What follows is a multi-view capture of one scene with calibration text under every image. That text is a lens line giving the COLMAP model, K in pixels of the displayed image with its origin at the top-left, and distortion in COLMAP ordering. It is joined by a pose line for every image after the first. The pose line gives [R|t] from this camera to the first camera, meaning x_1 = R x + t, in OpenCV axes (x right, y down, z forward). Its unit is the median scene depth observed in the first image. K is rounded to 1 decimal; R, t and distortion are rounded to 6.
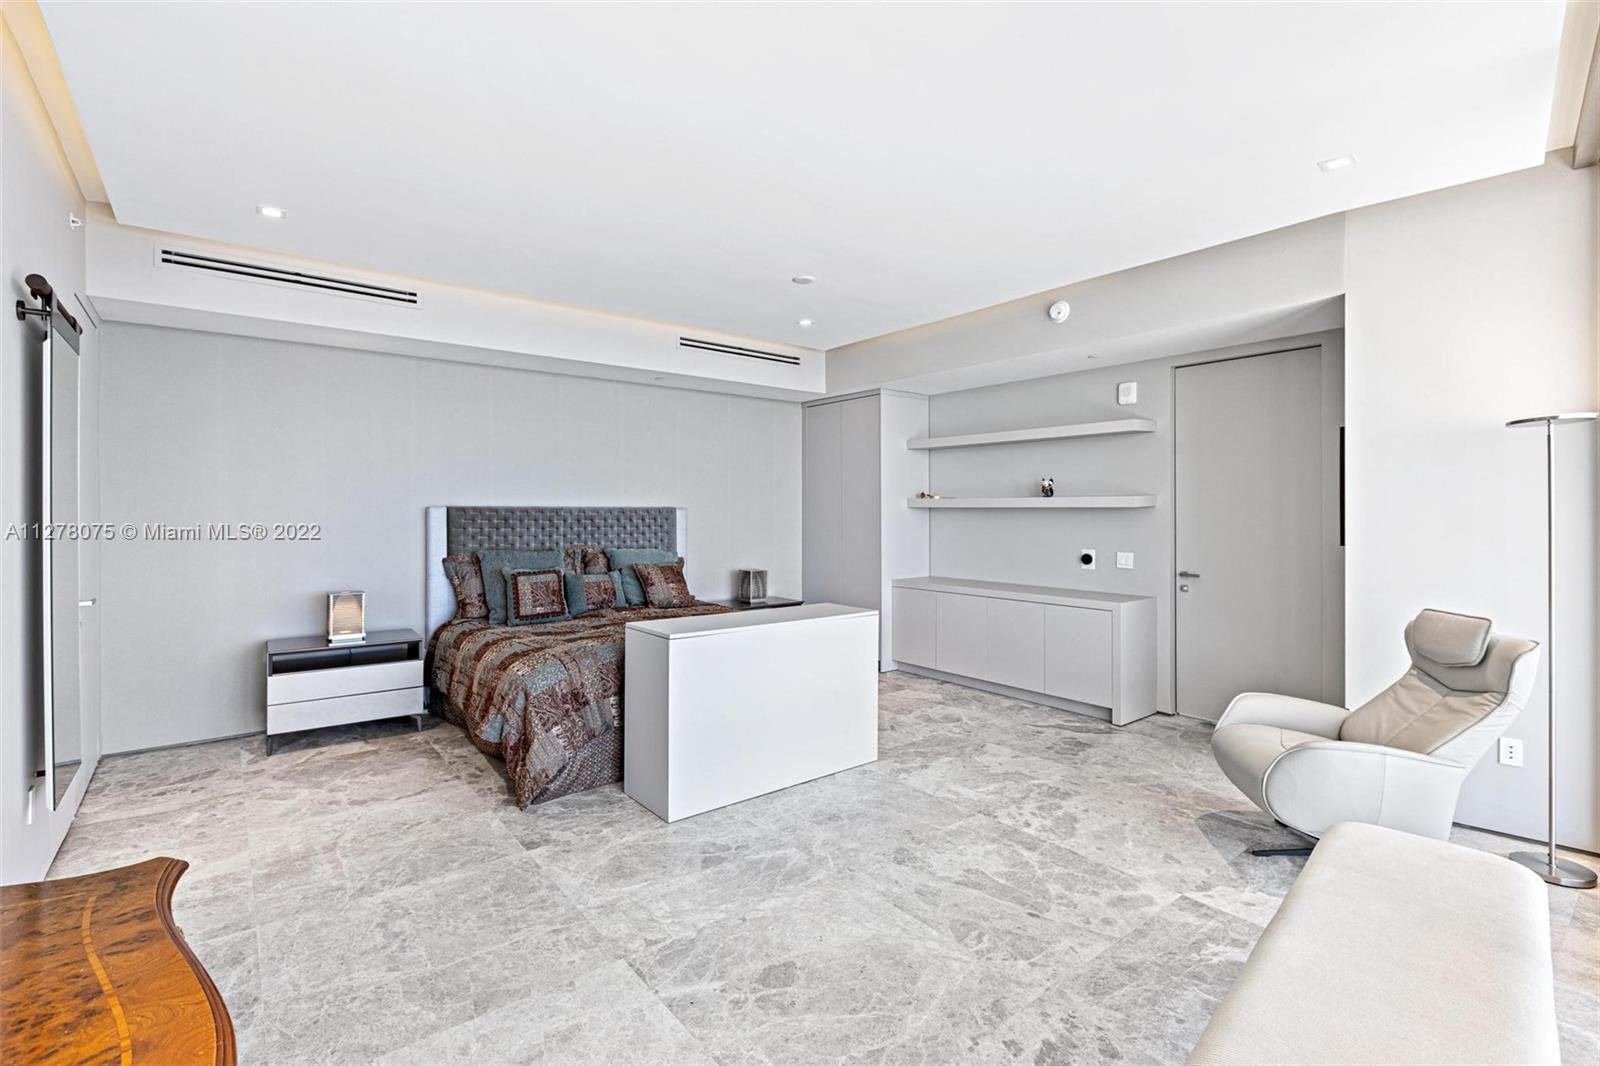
lens RADIAL K [[728.6, 0, 796.3], [0, 728.6, 523.2], [0, 0, 1]] dist [0.001349, -0.000470]
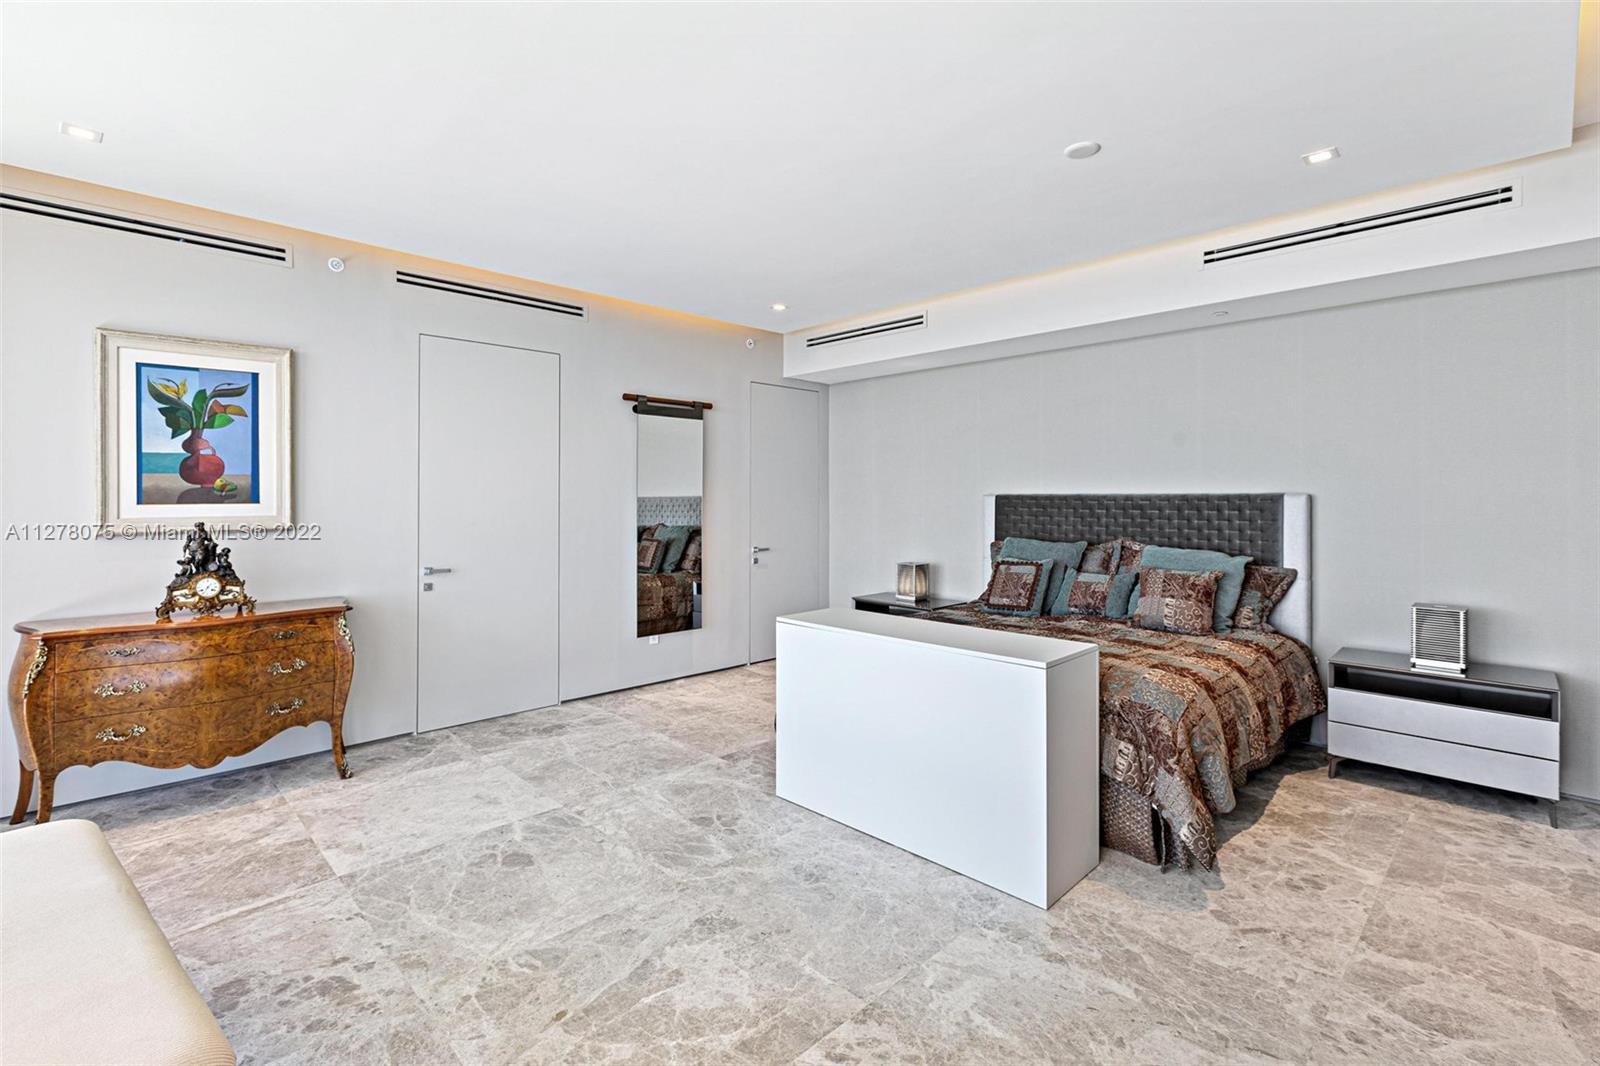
lens RADIAL K [[728.6, 0, 763.2], [0, 728.6, 499.1], [0, 0, 1]] dist [0.001349, -0.000470]
pose [[0.077684, -0.000341, -0.996978, 0.974938], [-0.015814, 0.999874, -0.001574, -0.016179], [0.996853, 0.015889, 0.077668, 0.997182]]
